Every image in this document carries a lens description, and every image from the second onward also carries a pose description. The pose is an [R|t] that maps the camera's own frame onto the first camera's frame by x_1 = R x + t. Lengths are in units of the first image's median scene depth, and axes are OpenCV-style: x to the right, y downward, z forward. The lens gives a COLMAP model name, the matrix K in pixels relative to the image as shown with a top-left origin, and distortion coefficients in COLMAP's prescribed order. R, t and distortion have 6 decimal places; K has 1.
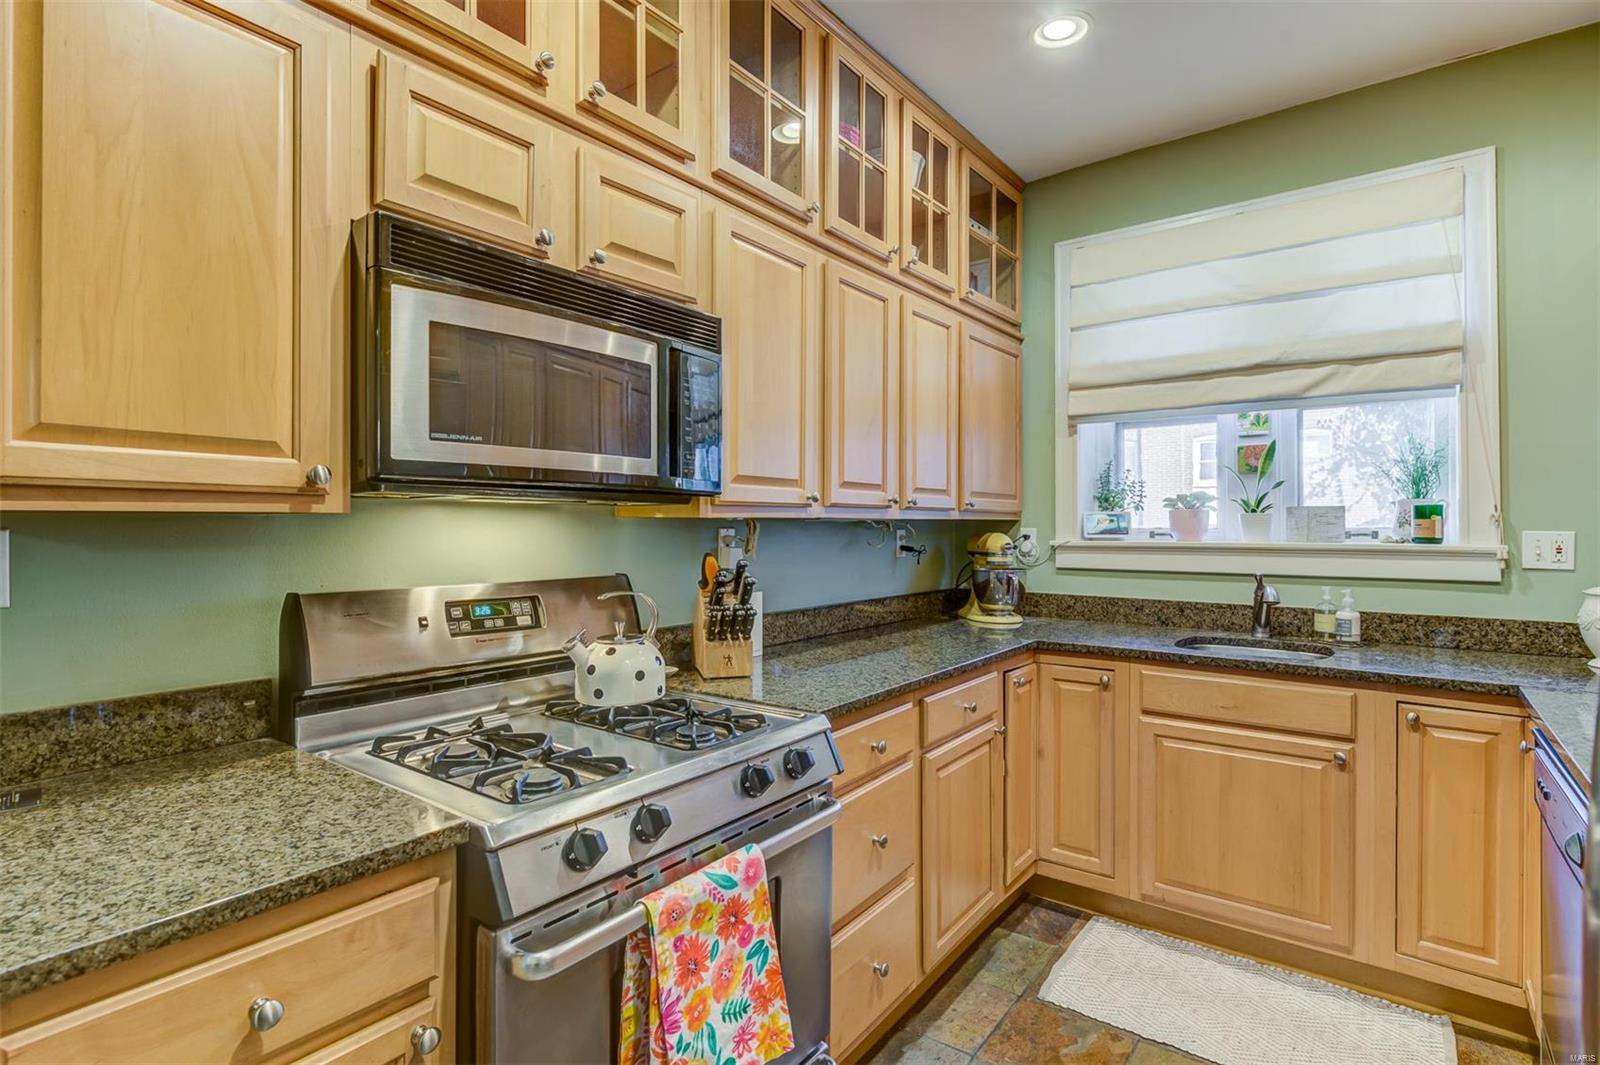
lens RADIAL K [[771.9, 0, 806.7], [0, 771.9, 522.7], [0, 0, 1]] dist [-0.000355, 0.000337]
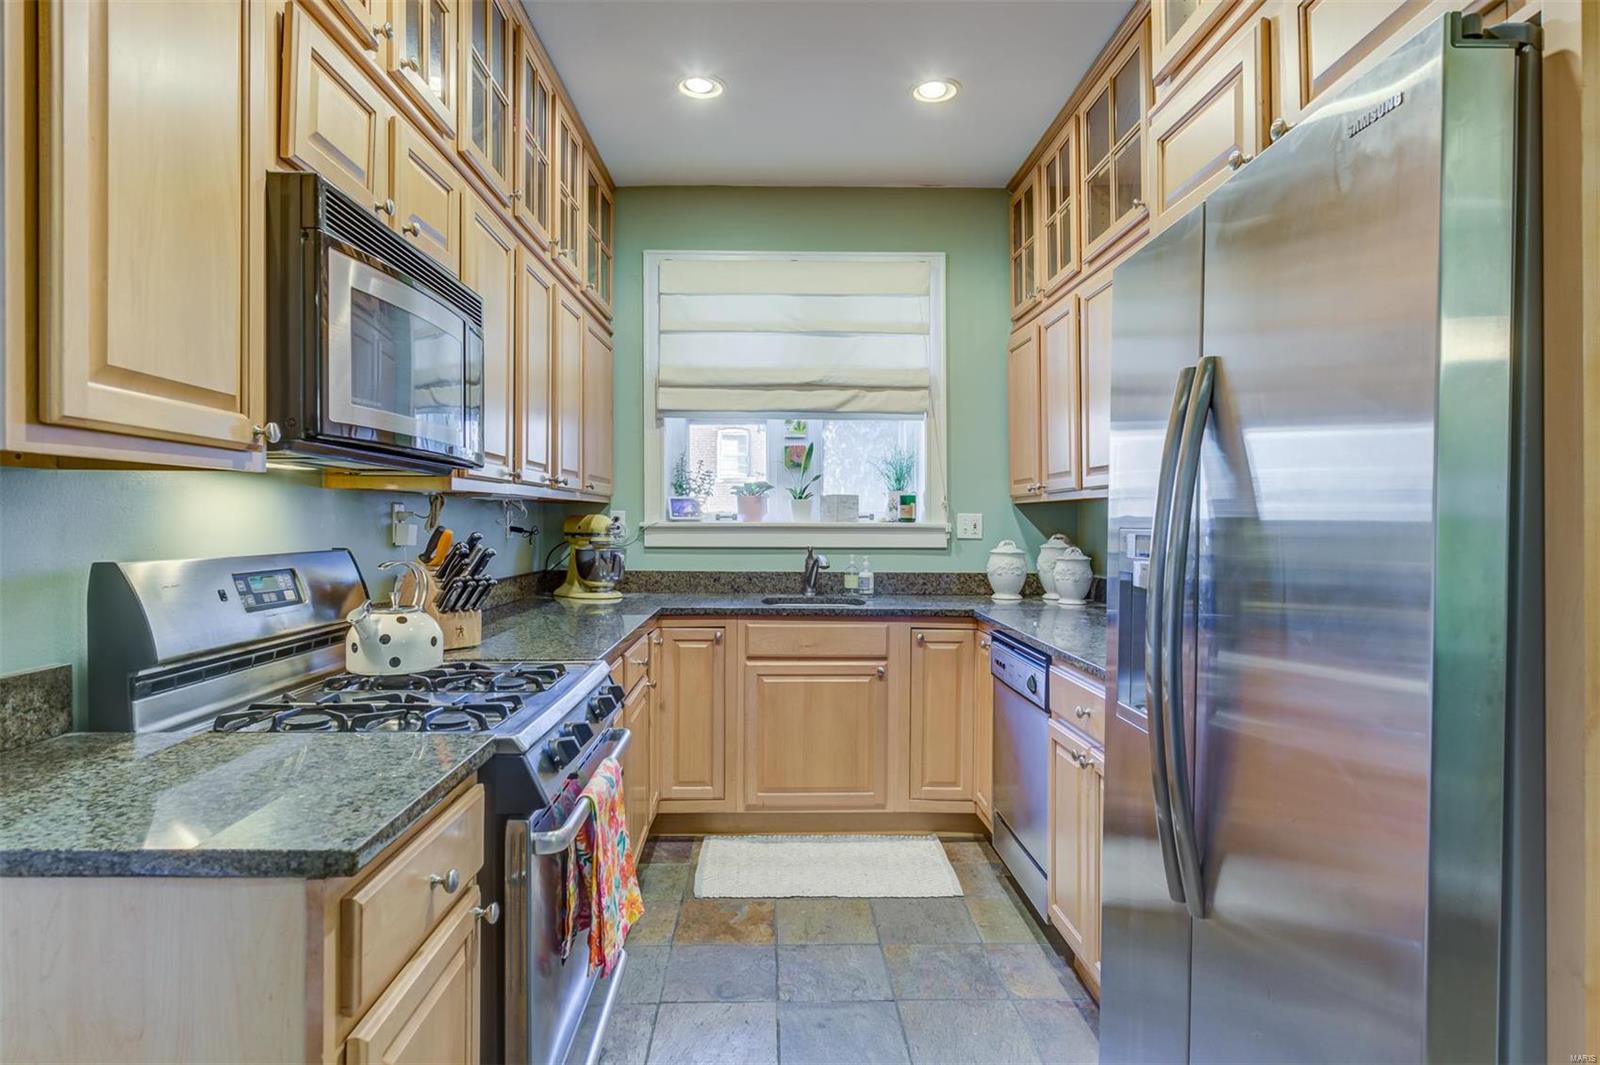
lens RADIAL K [[853.9, 0, 792.1], [0, 853.9, 518.8], [0, 0, 1]] dist [-0.000366, -0.000666]
pose [[0.792727, 0.003829, 0.609565, -0.323457], [-0.007164, 0.999970, 0.003034, 0.017050], [-0.609535, -0.006772, 0.792730, -0.116566]]
